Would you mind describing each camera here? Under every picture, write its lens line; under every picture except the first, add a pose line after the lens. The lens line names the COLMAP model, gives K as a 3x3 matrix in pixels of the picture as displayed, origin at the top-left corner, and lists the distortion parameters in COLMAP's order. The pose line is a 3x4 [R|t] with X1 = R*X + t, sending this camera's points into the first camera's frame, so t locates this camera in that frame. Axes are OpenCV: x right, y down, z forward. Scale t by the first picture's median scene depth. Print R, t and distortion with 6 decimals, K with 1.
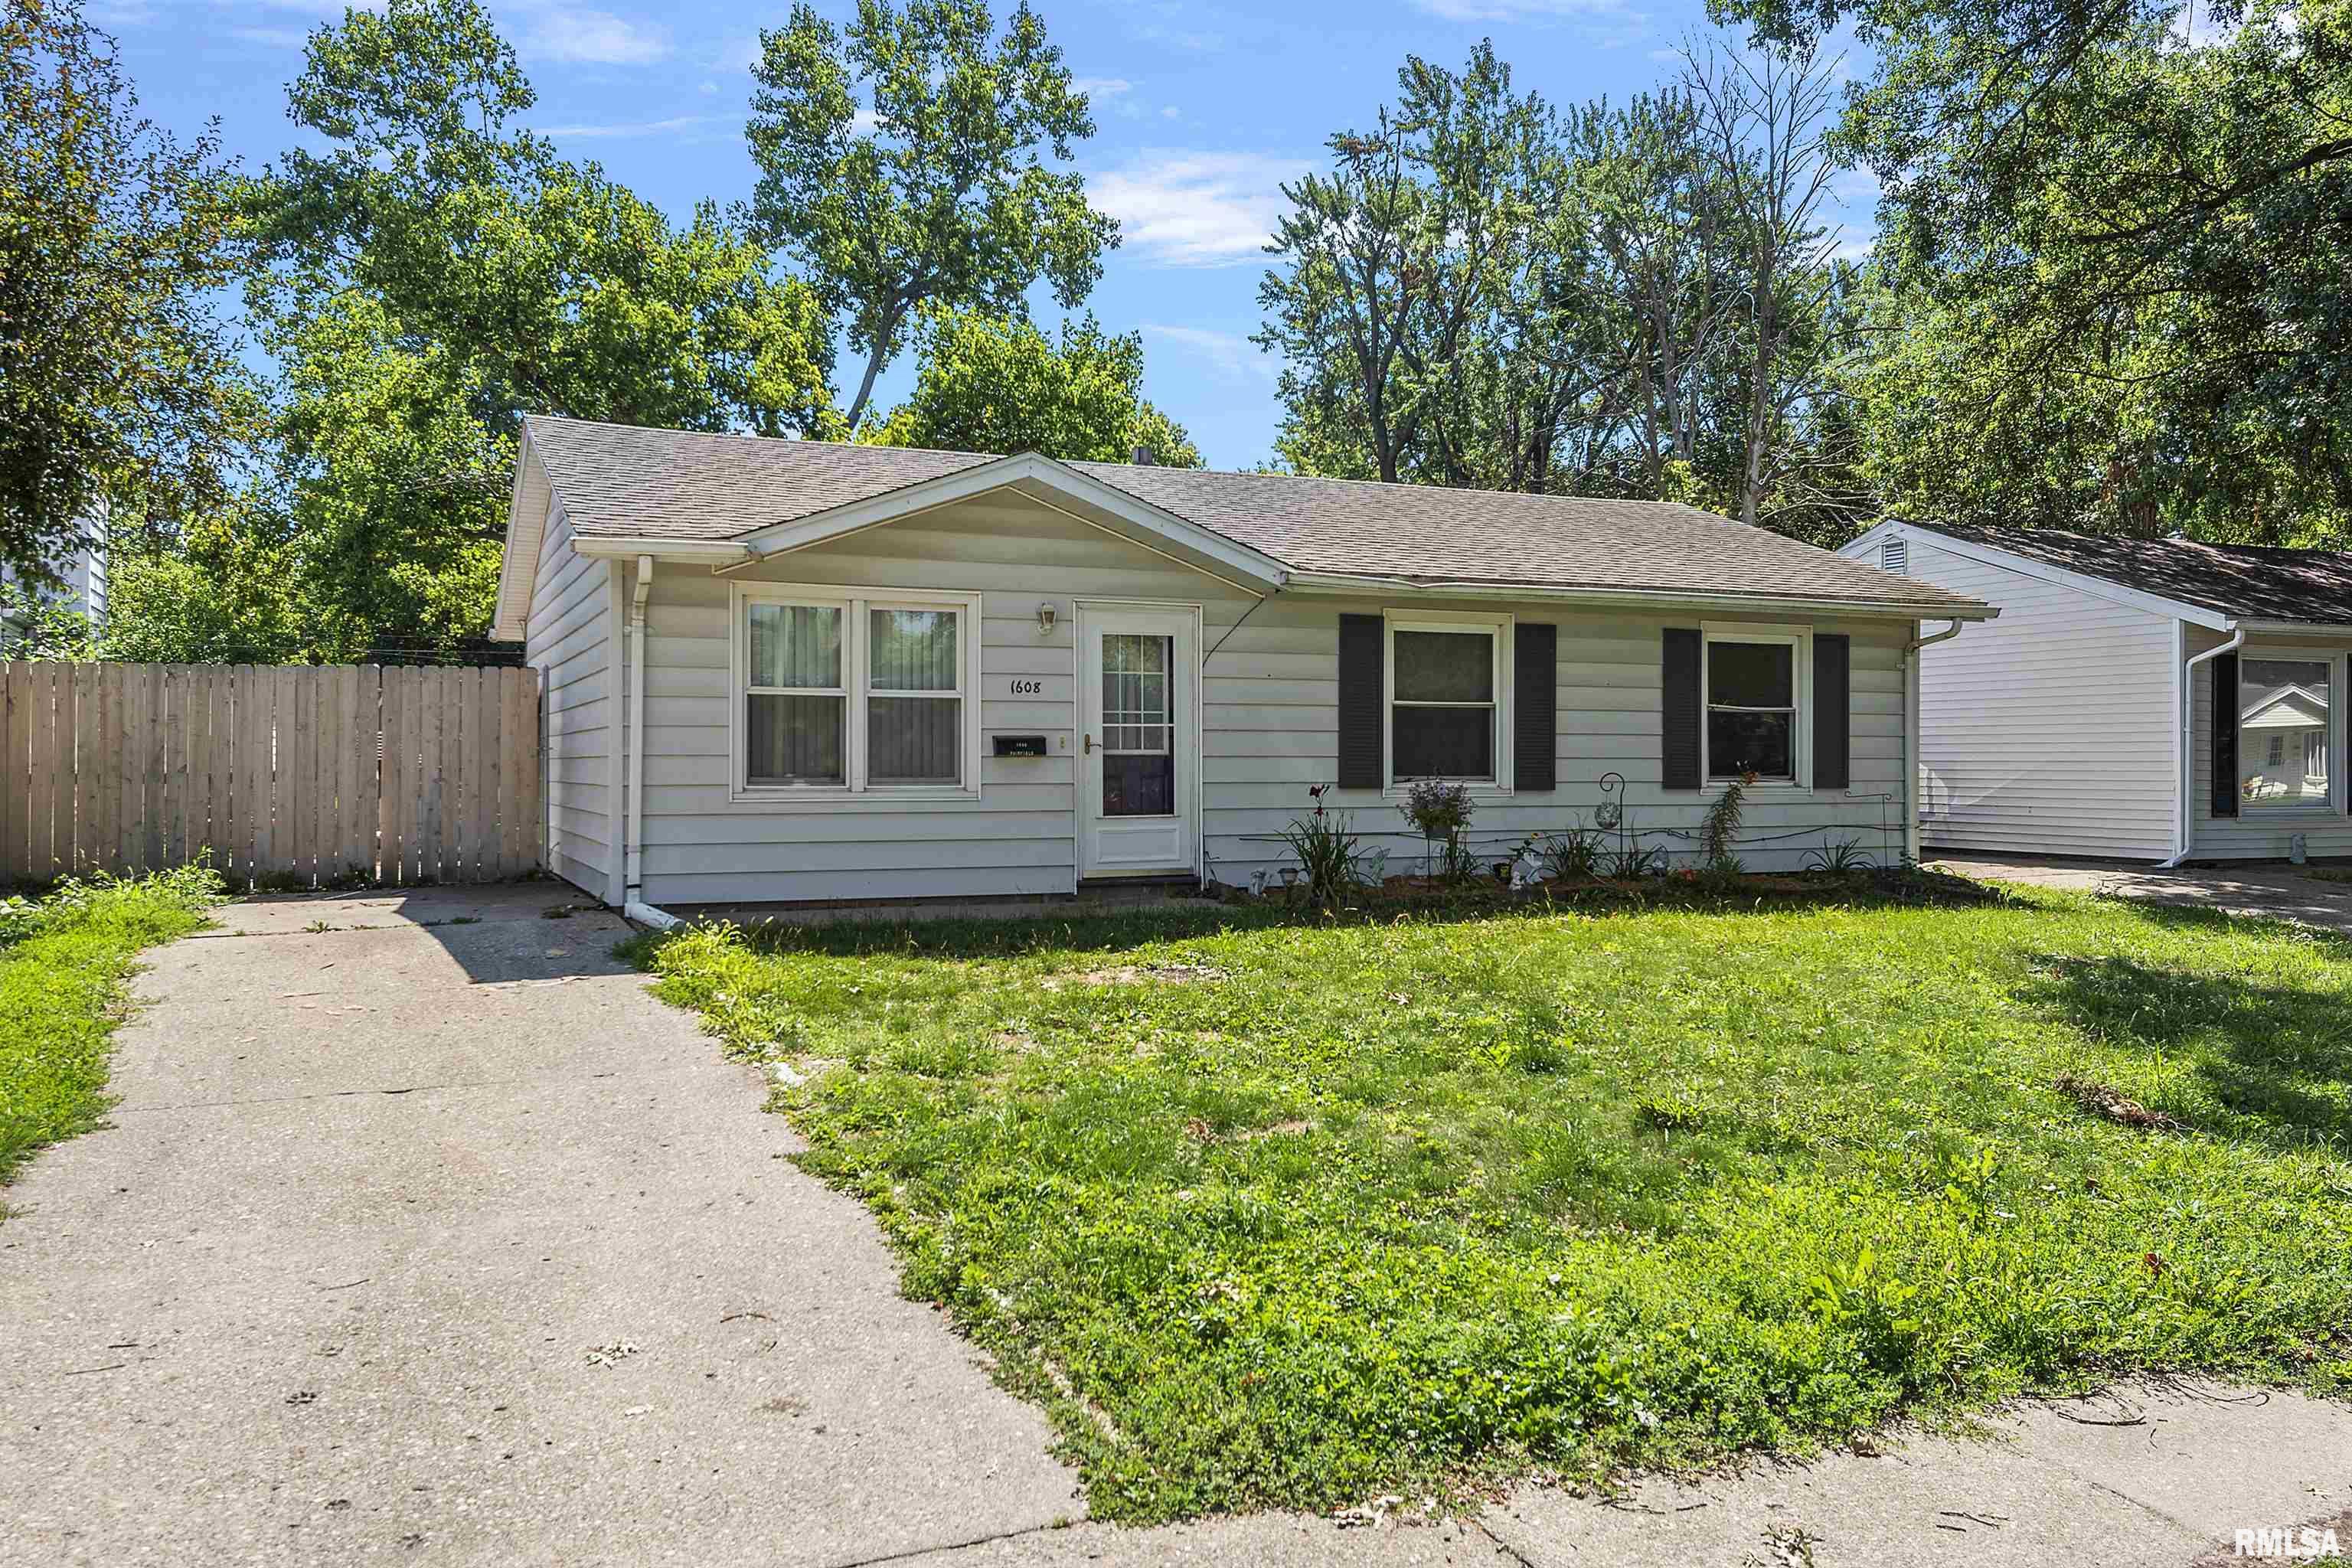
lens RADIAL K [[1825.2, 0, 1176.0], [0, 1825.2, 784.0], [0, 0, 1]] dist [0.015434, 0.005143]
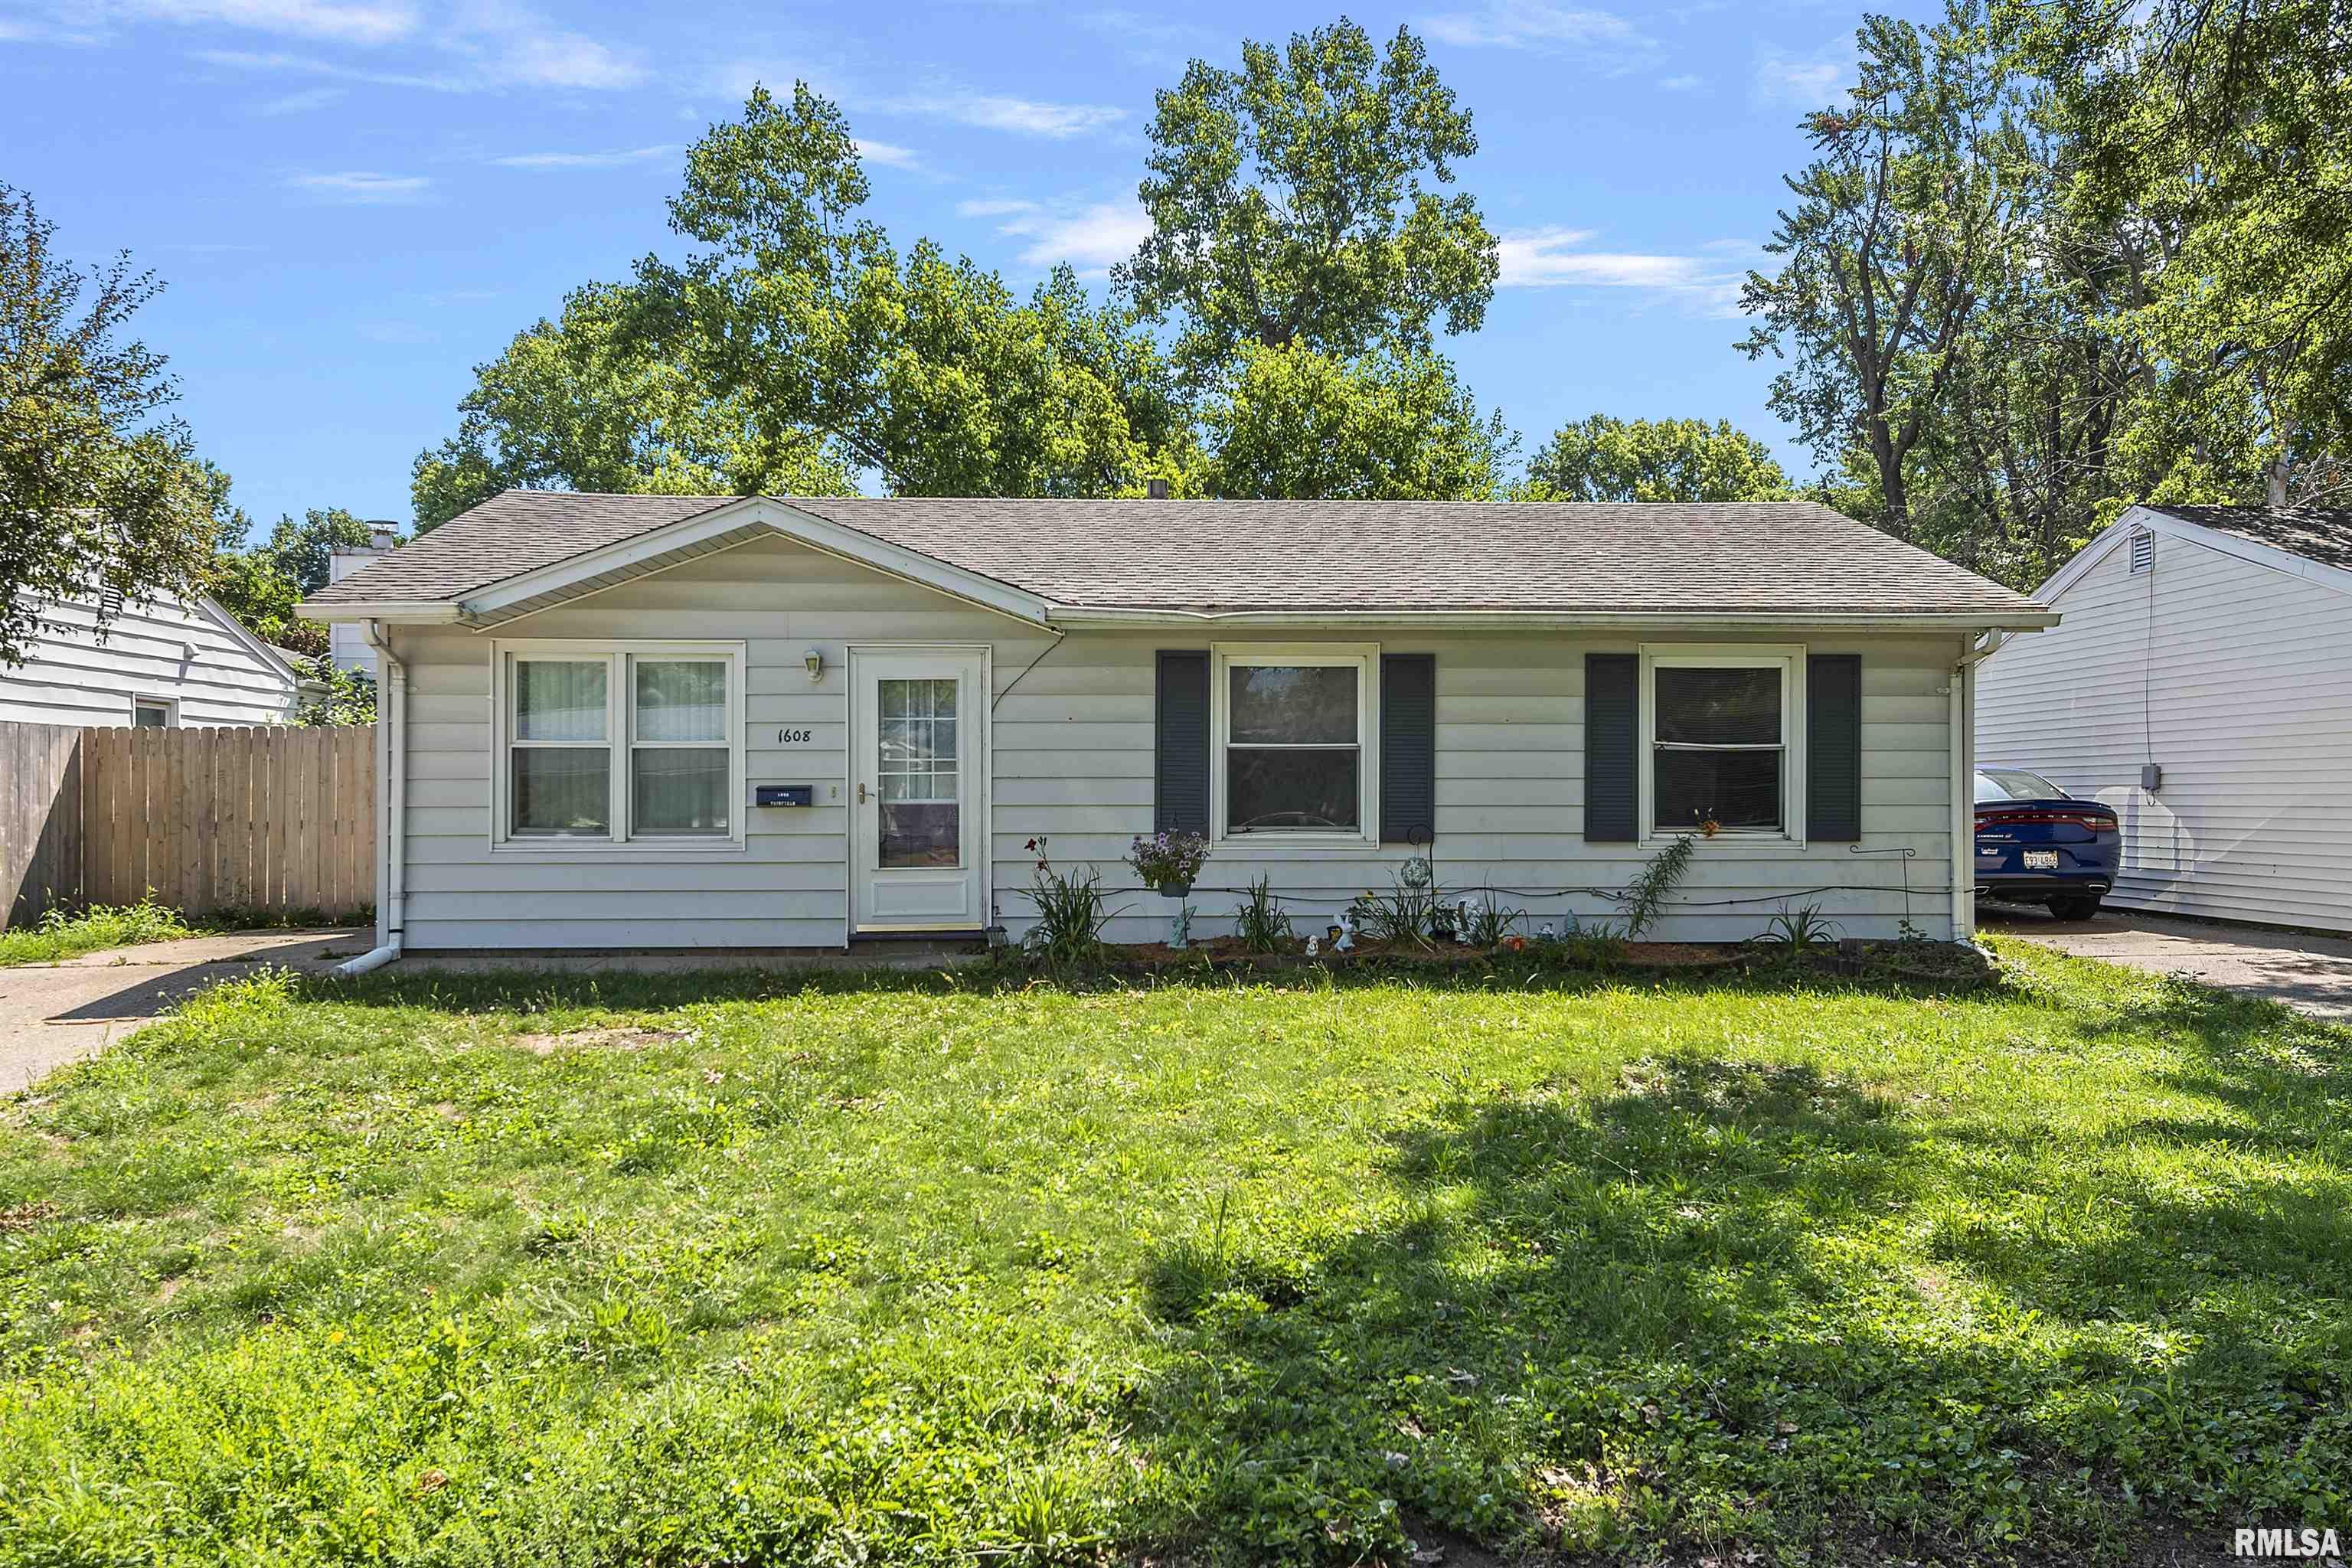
lens RADIAL K [[1837.2, 0, 1176.0], [0, 1837.2, 784.0], [0, 0, 1]] dist [0.035261, 0.000964]
pose [[0.935419, -0.006627, -0.353479, 0.405747], [-0.001663, 0.999731, -0.023144, -0.004116], [0.353538, 0.022237, 0.935156, 0.131032]]
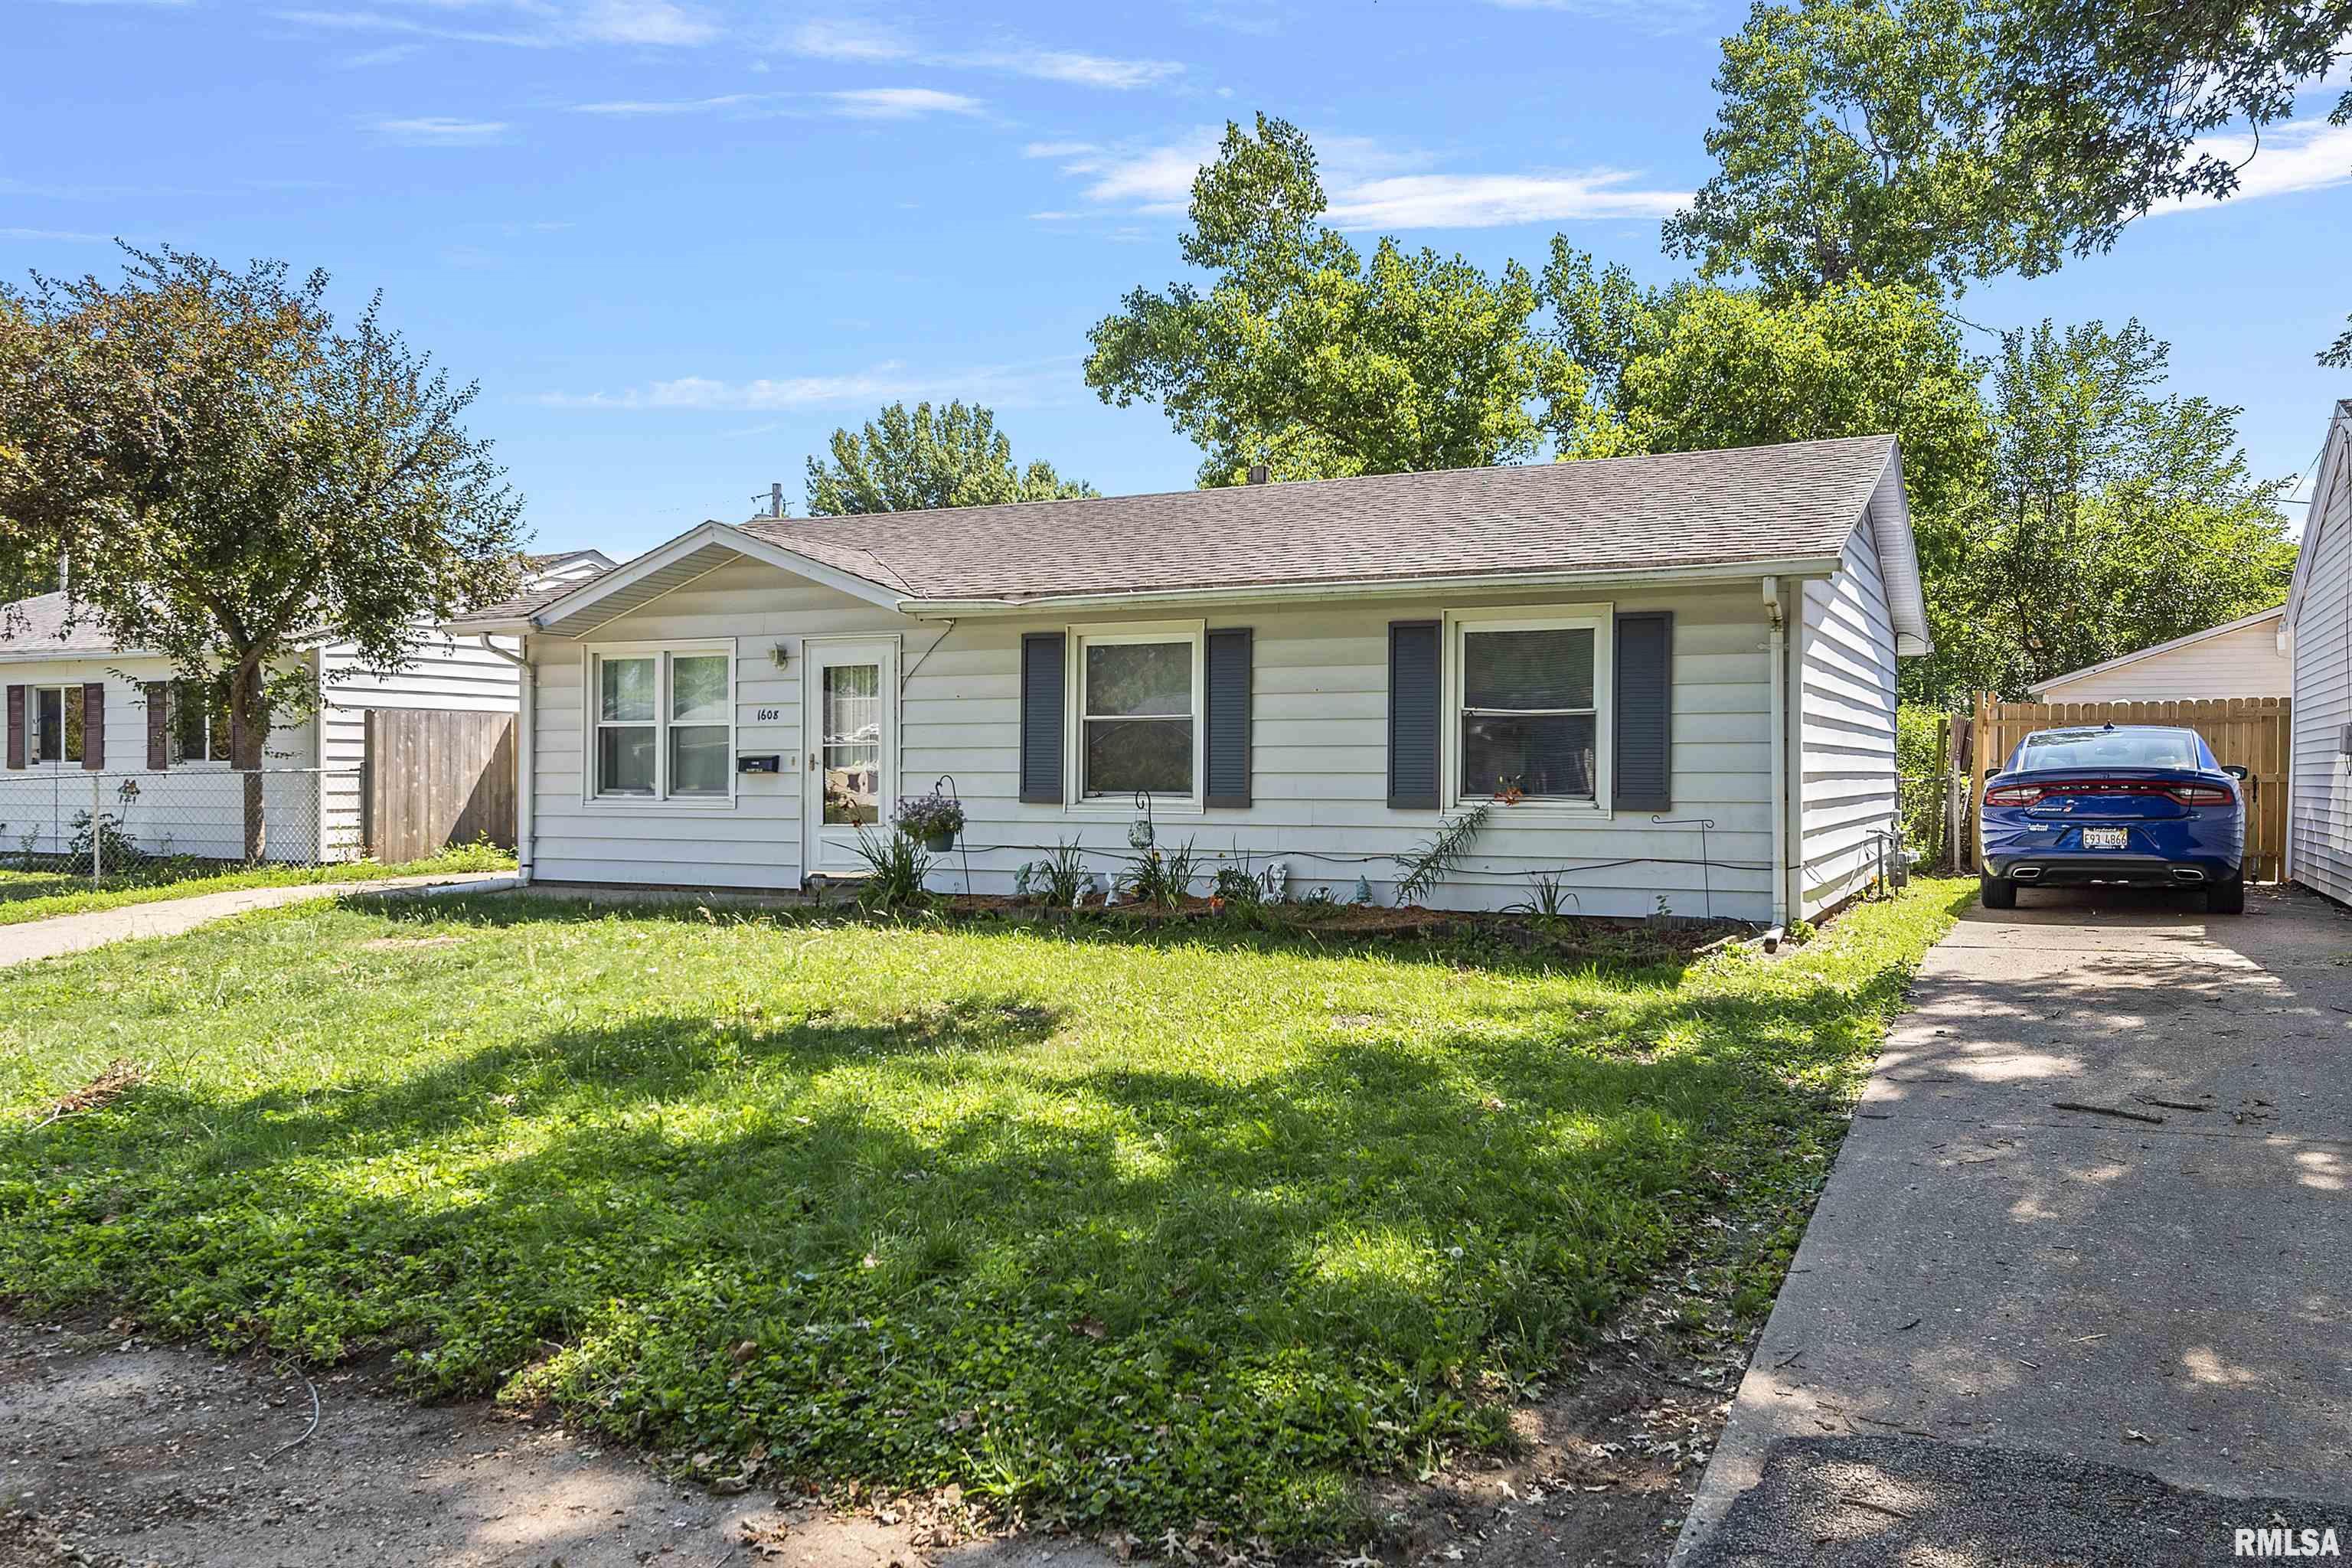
lens RADIAL K [[1825.2, 0, 1176.0], [0, 1825.2, 784.0], [0, 0, 1]] dist [0.015434, 0.005143]
pose [[0.647417, 0.002187, -0.762133, 0.886366], [-0.009531, 0.999941, -0.005226, -0.003531], [0.762076, 0.010647, 0.647400, 0.379797]]
